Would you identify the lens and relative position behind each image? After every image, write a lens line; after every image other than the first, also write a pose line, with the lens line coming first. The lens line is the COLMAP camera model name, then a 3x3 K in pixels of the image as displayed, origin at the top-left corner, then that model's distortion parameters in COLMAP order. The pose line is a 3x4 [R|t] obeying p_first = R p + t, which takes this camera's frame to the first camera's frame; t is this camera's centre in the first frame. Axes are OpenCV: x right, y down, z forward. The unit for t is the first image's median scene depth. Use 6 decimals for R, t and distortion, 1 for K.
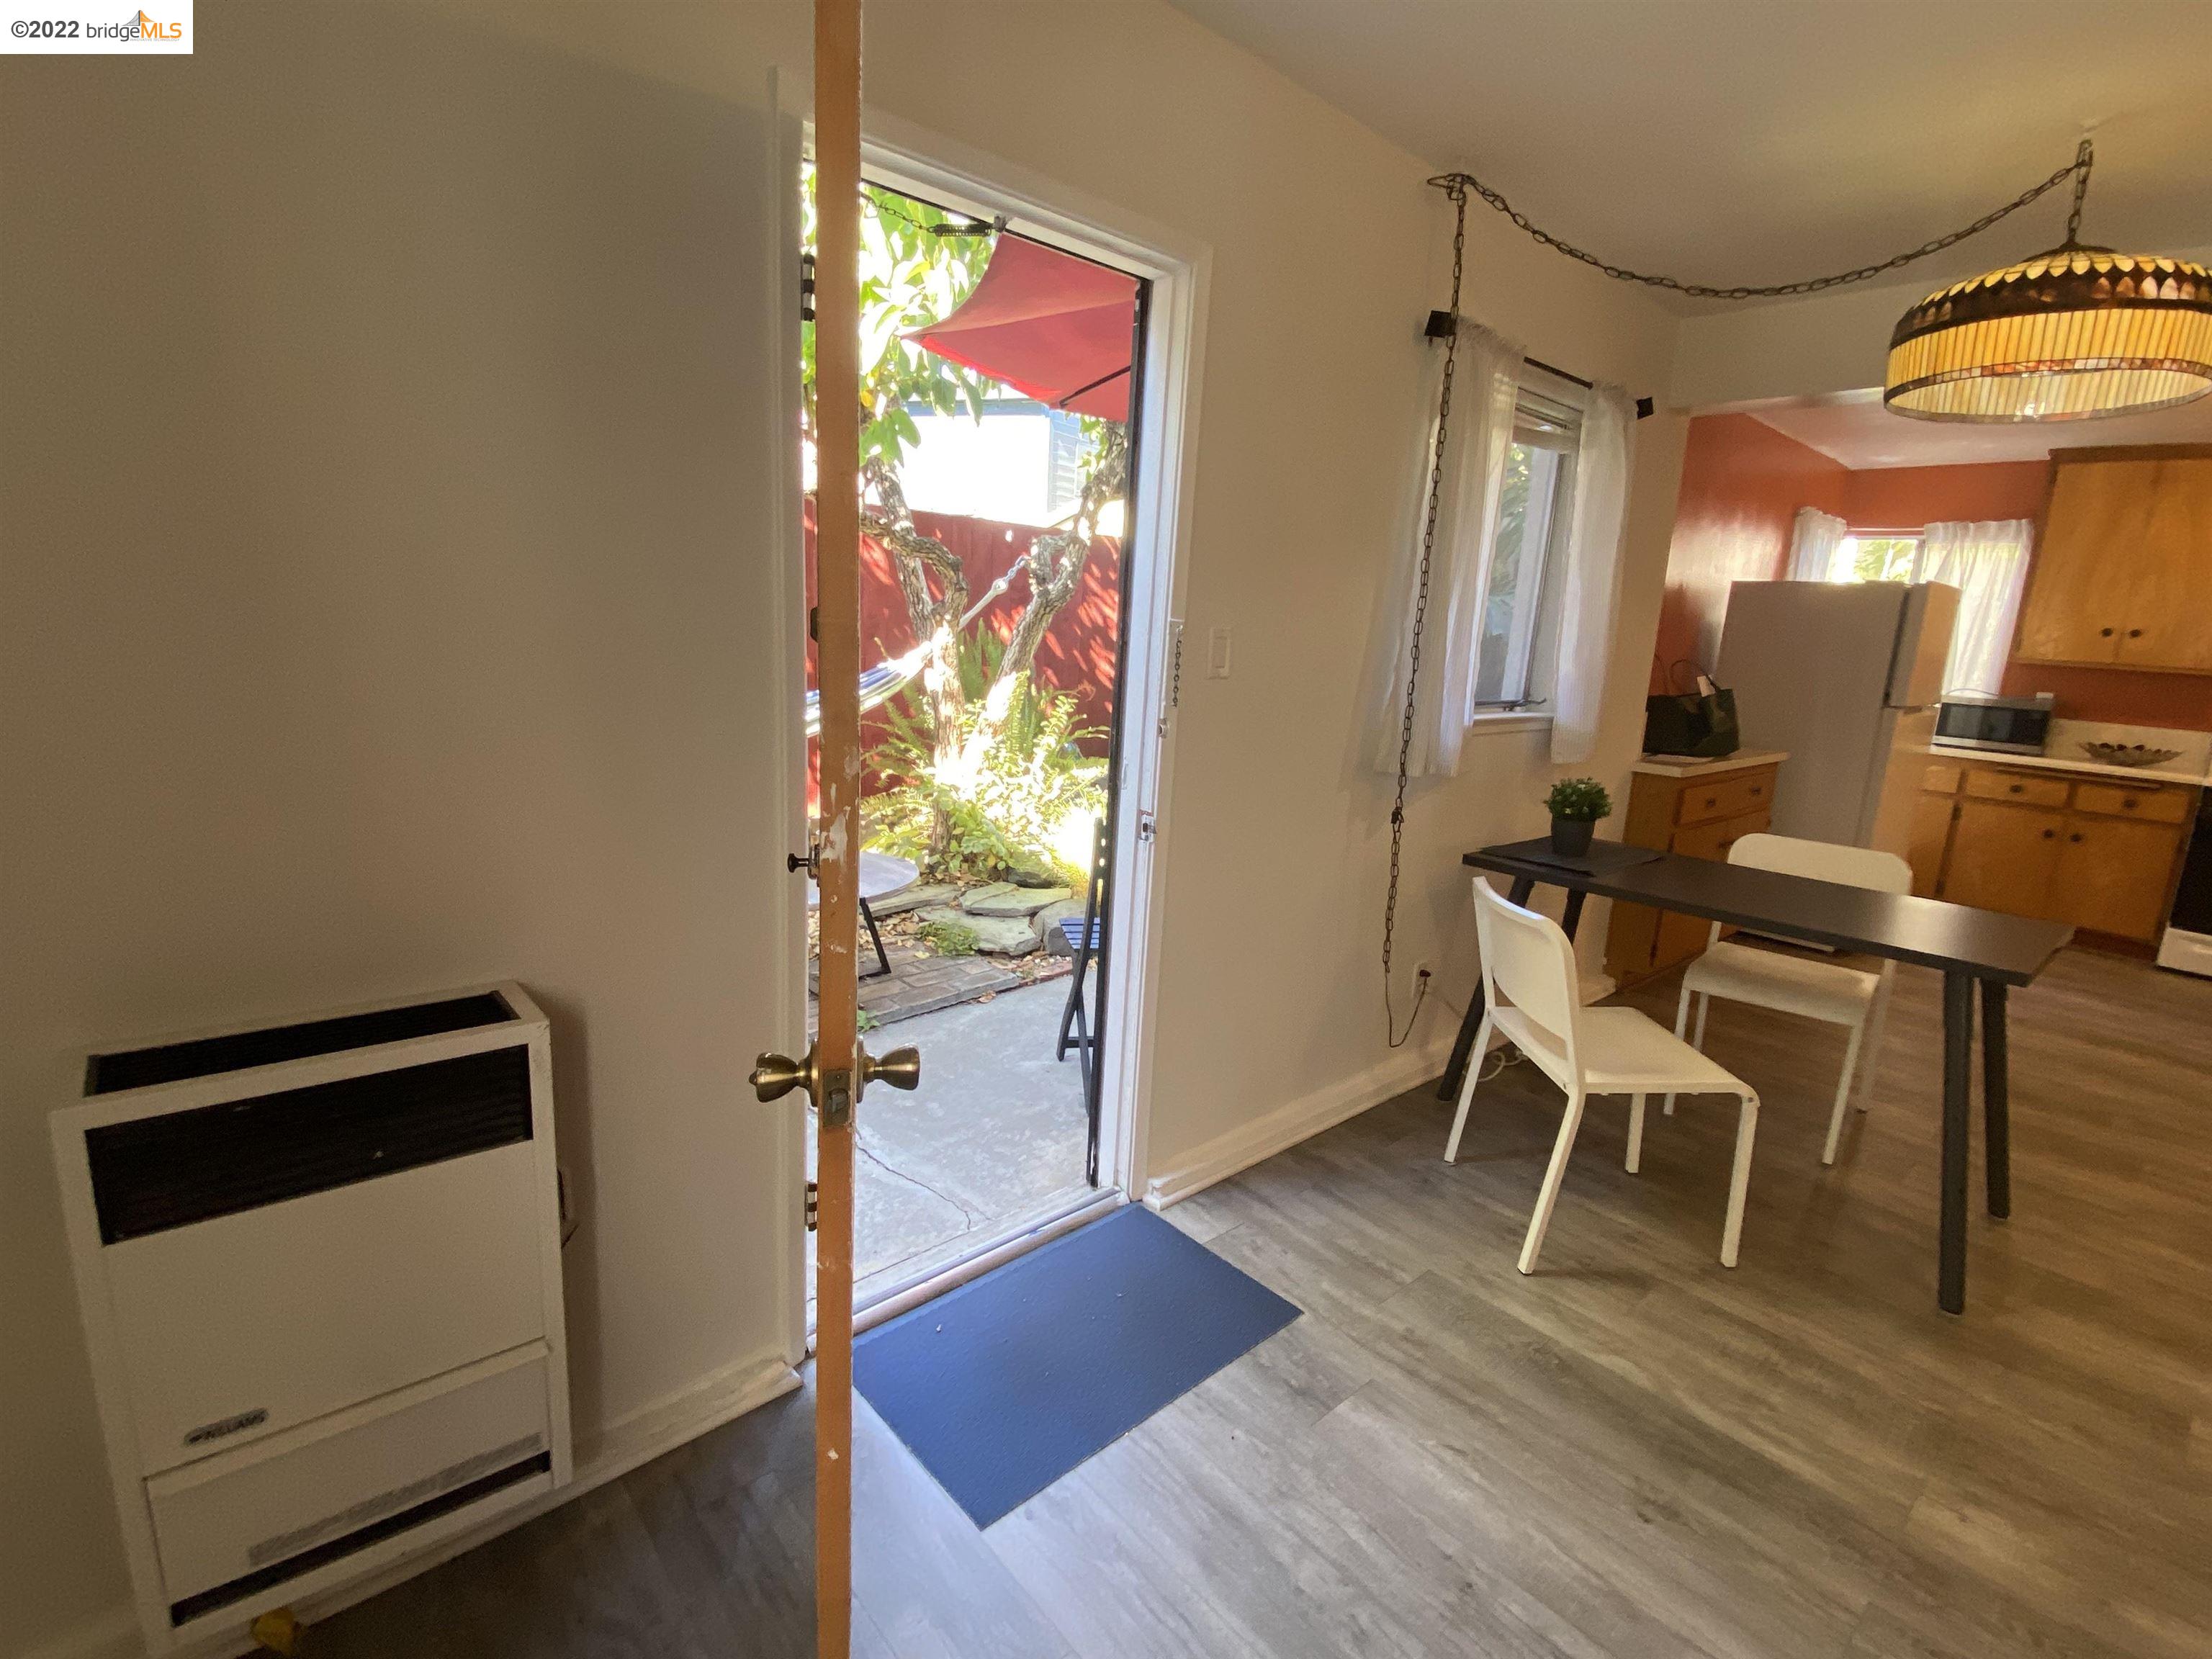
lens RADIAL K [[1033.5, 0, 1097.6], [0, 1033.5, 823.1], [0, 0, 1]] dist [0.020214, -0.020614]
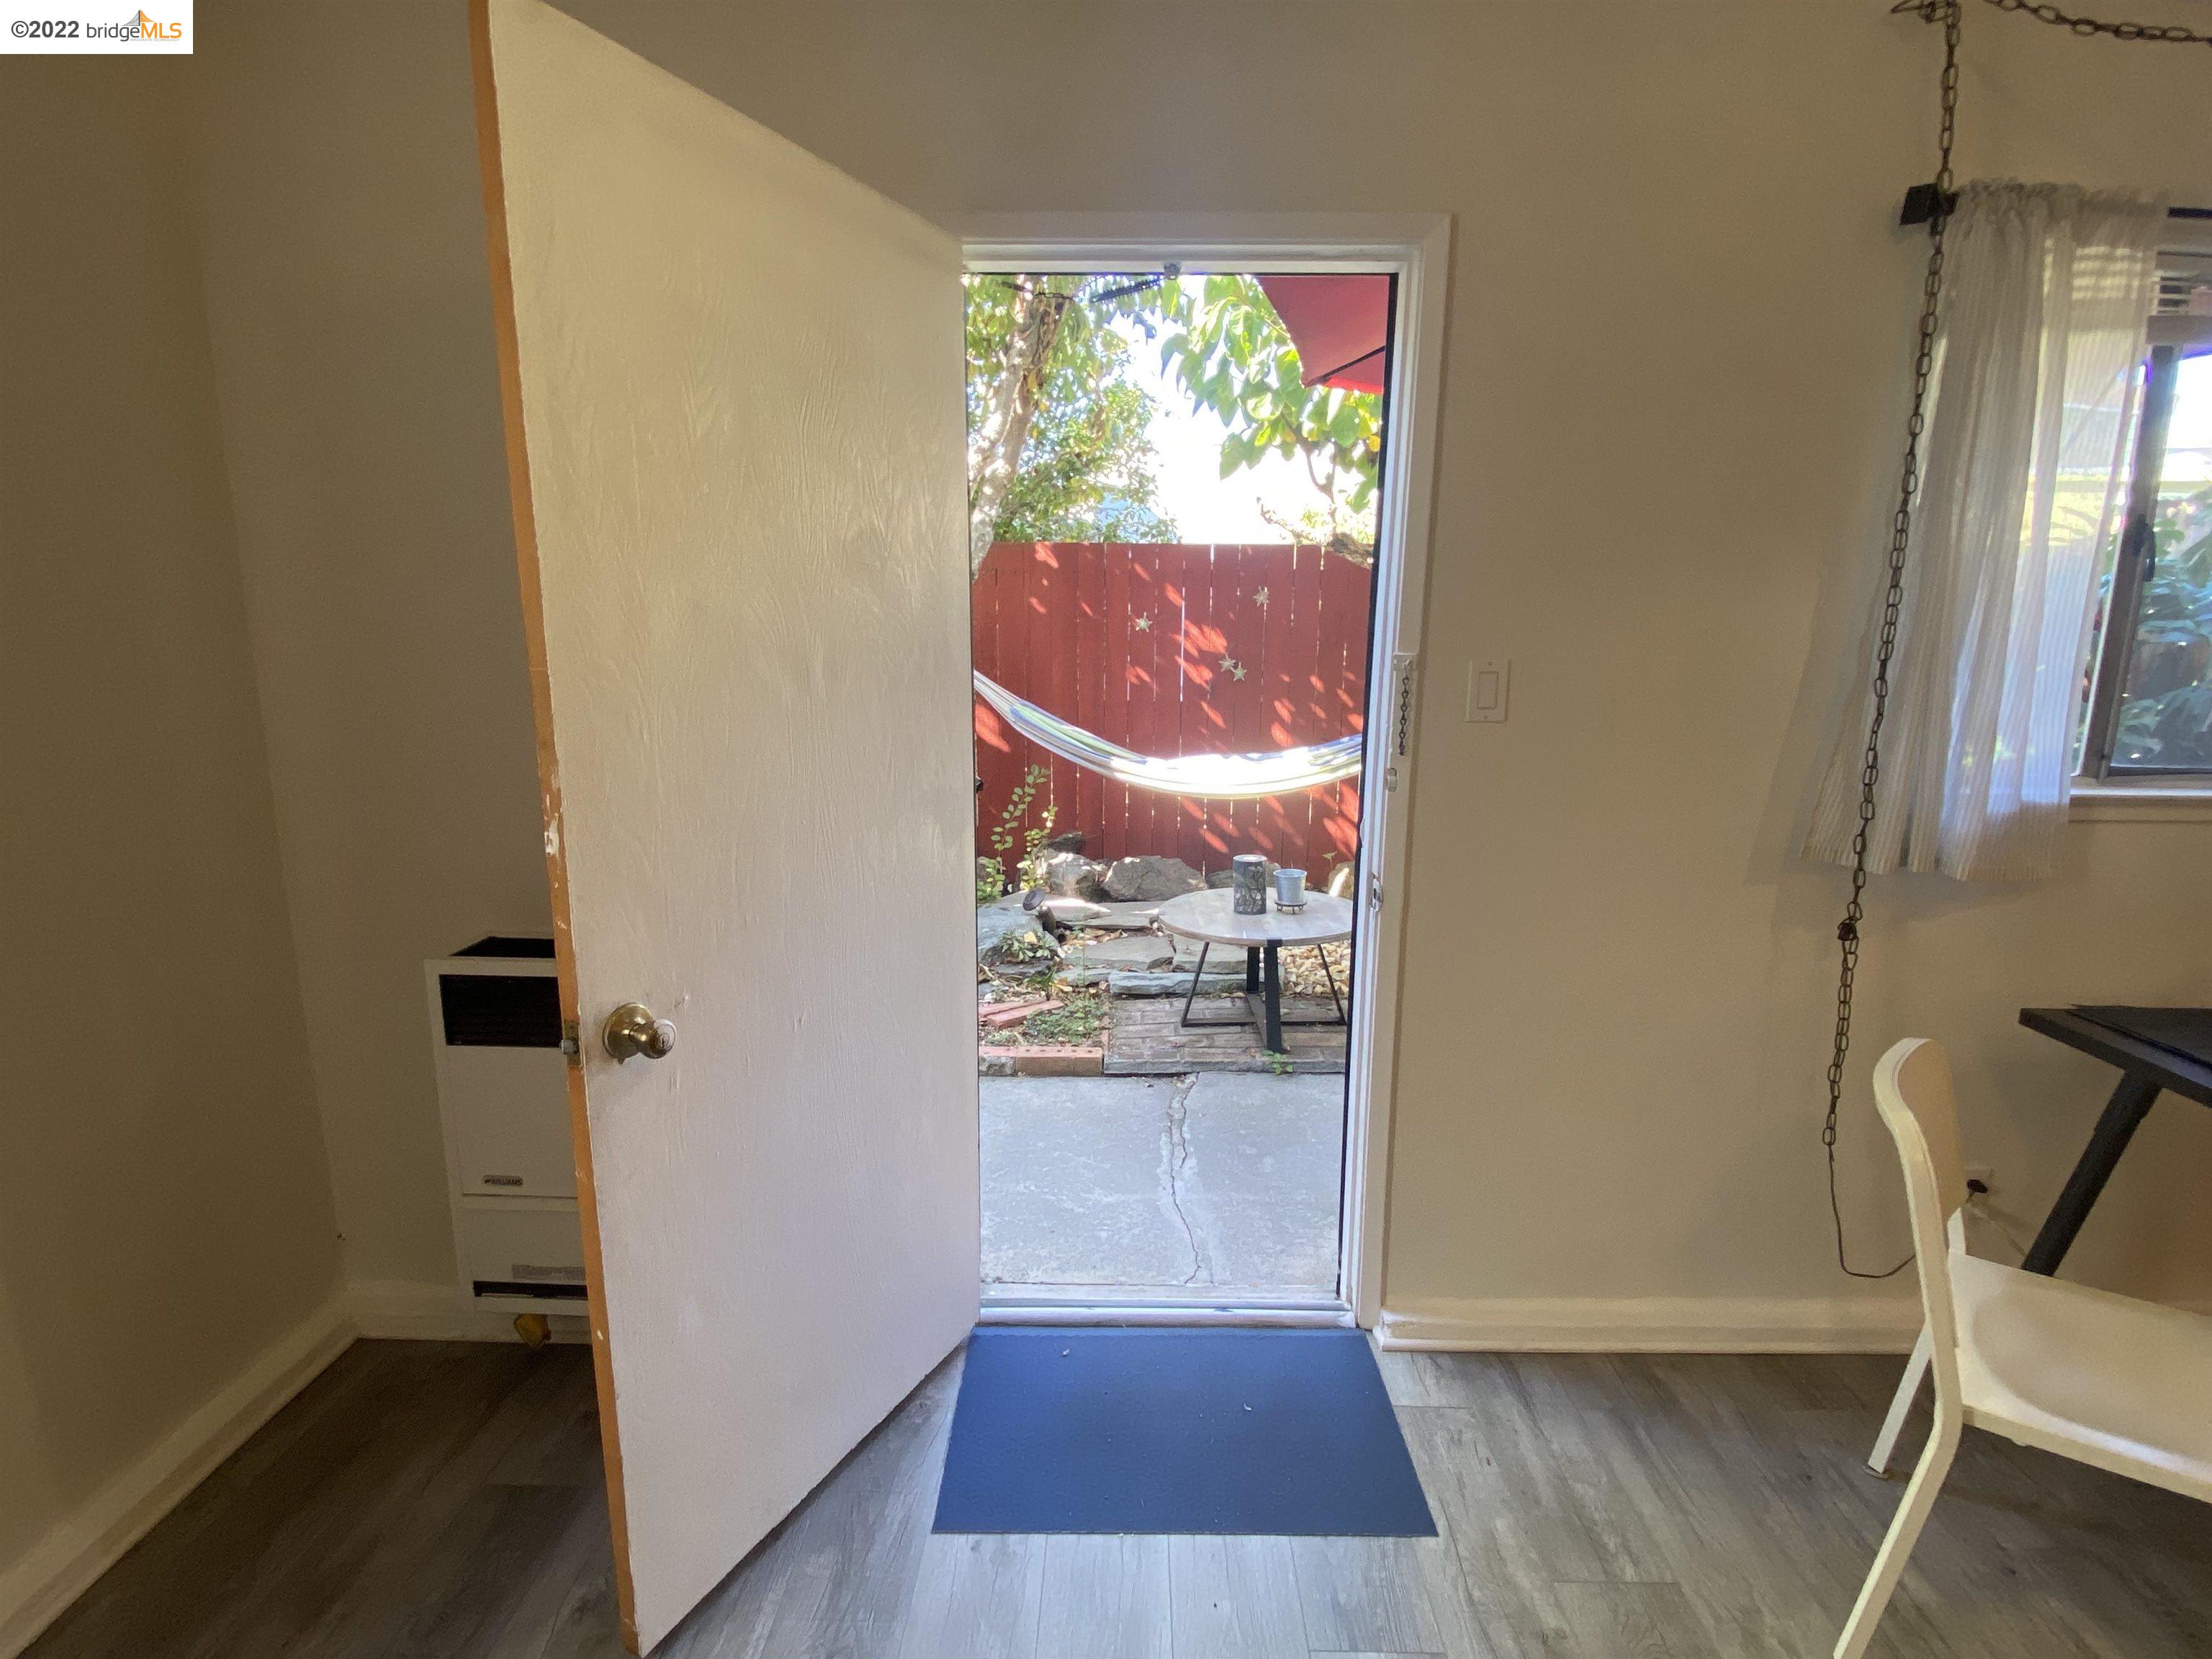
lens RADIAL K [[1033.5, 0, 1098.6], [0, 1033.5, 824.3], [0, 0, 1]] dist [0.020214, -0.020614]
pose [[0.736873, 0.072066, -0.672179, 0.223675], [-0.101854, 0.994787, -0.005003, -0.013133], [0.668314, 0.072150, 0.740372, 0.097224]]
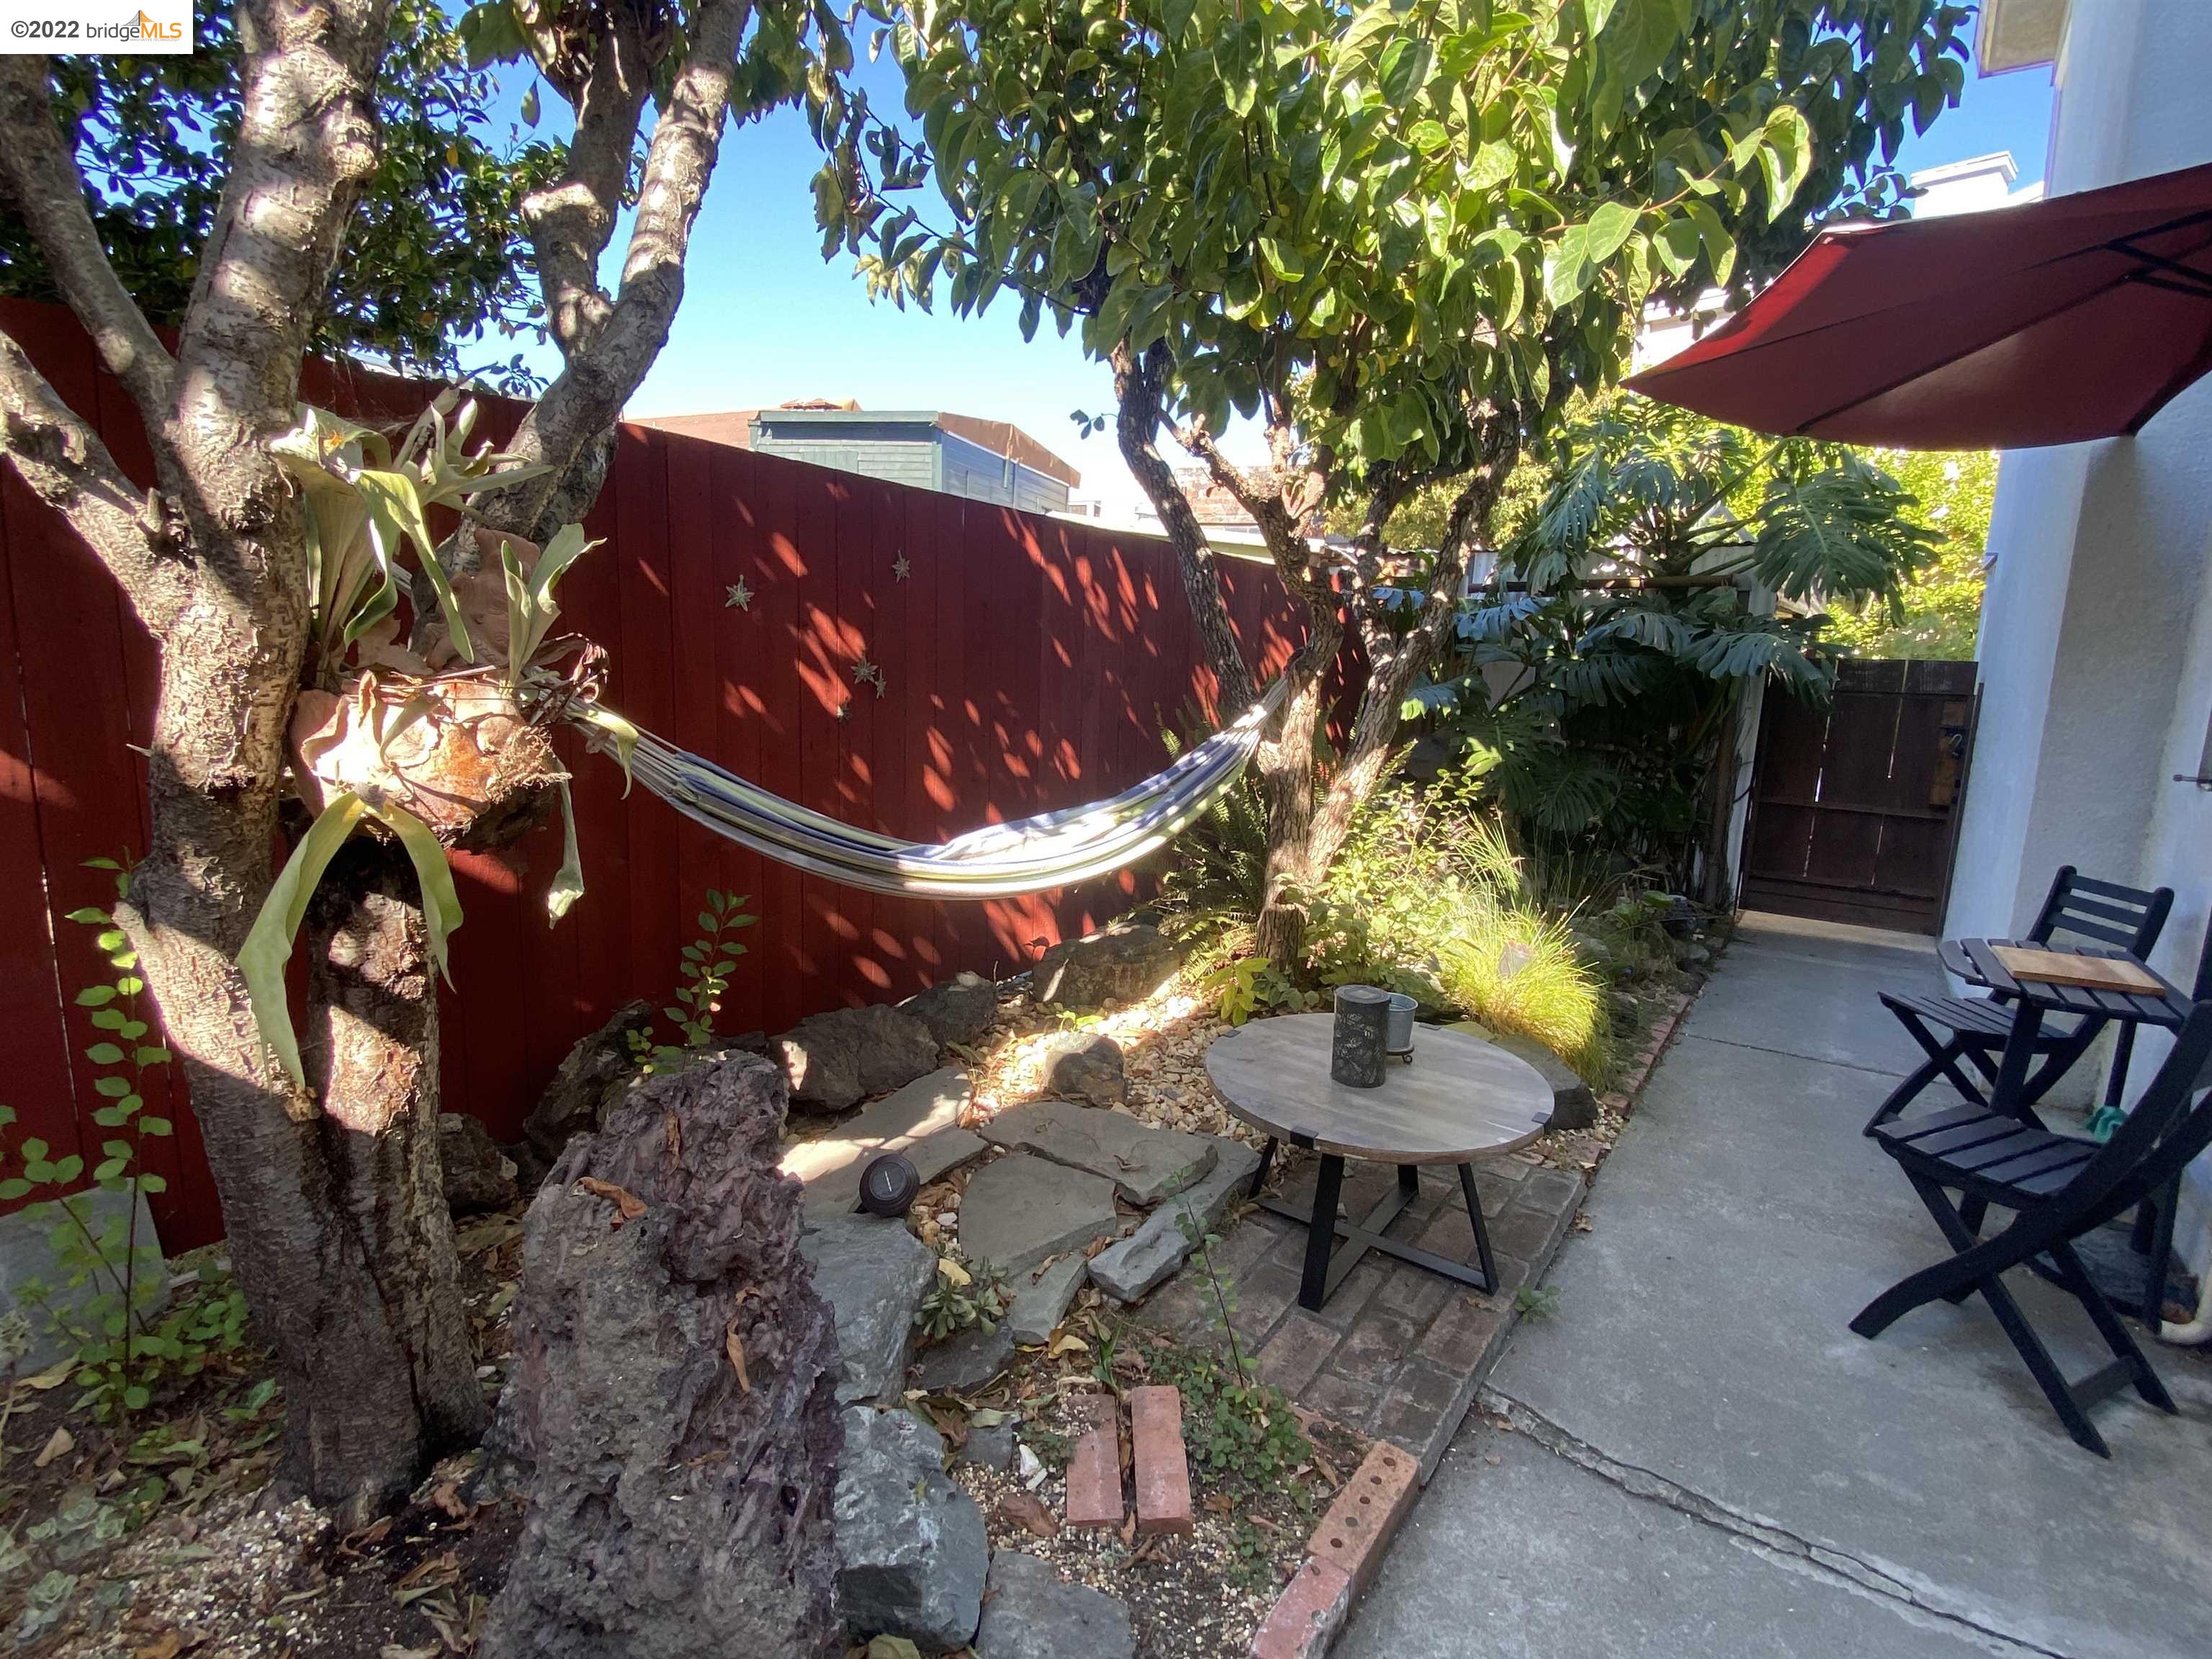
lens RADIAL K [[1033.5, 0, 1110.9], [0, 1033.5, 820.2], [0, 0, 1]] dist [0.020214, -0.020614]
pose [[0.975656, -0.049997, 0.213532, -0.439342], [0.057375, 0.997946, -0.028491, -0.078830], [-0.211669, 0.040049, 0.976520, 0.302969]]
